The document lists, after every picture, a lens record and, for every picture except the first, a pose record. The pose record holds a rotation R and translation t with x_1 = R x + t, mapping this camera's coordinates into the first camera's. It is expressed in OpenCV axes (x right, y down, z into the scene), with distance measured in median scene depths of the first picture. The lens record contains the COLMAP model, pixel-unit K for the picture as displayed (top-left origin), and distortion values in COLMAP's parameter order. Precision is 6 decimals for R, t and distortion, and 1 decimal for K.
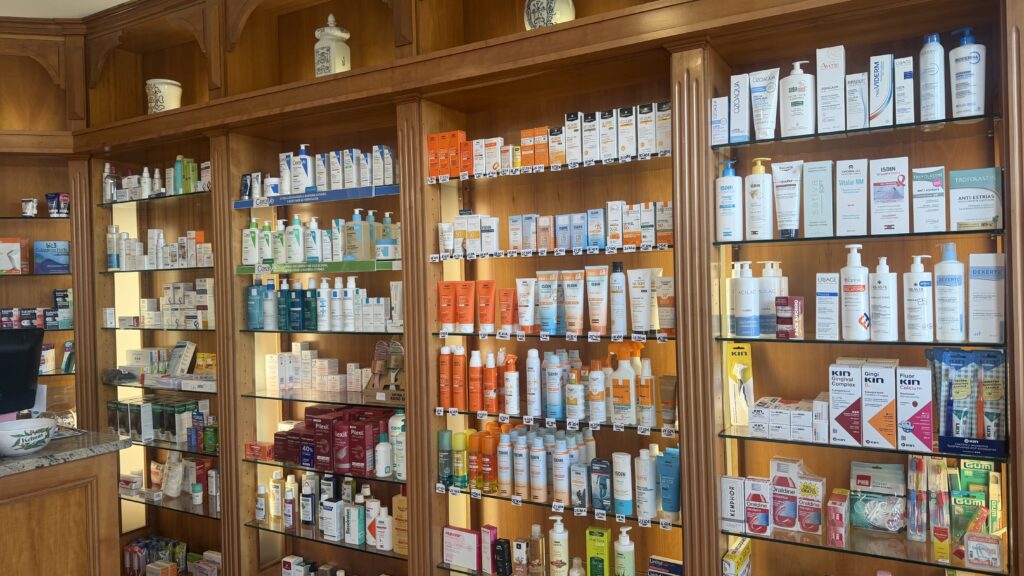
lens RADIAL K [[715.9, 0, 512.0], [0, 715.9, 288.0], [0, 0, 1]] dist [0.133013, -0.214809]
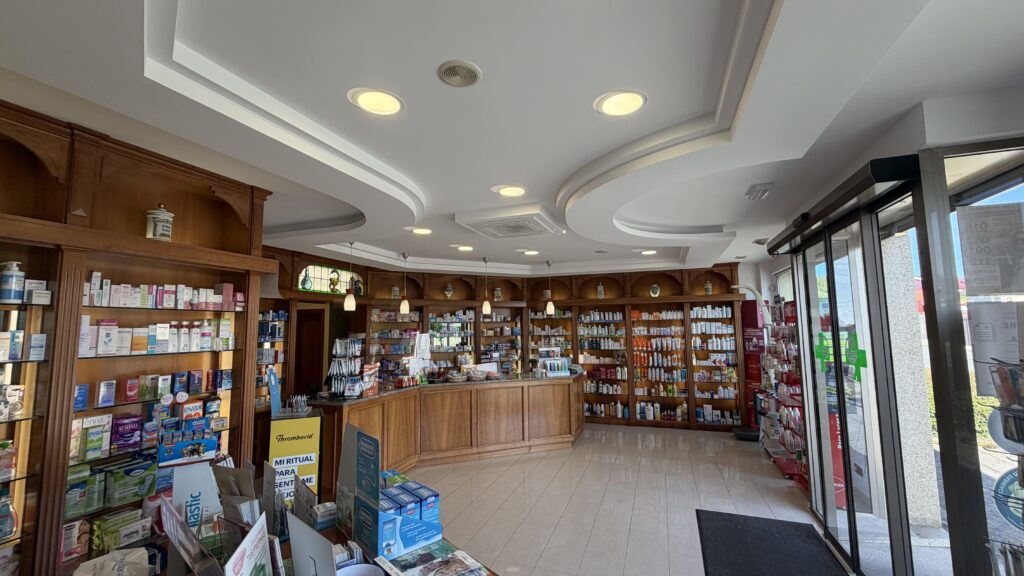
lens RADIAL K [[406.9, 0, 510.5], [0, 406.9, 289.3], [0, 0, 1]] dist [-0.000535, 0.000047]
pose [[0.984038, 0.029885, 0.175434, -1.700387], [-0.010580, 0.993880, -0.109961, -0.040855], [-0.177646, 0.106350, 0.978331, -1.976392]]
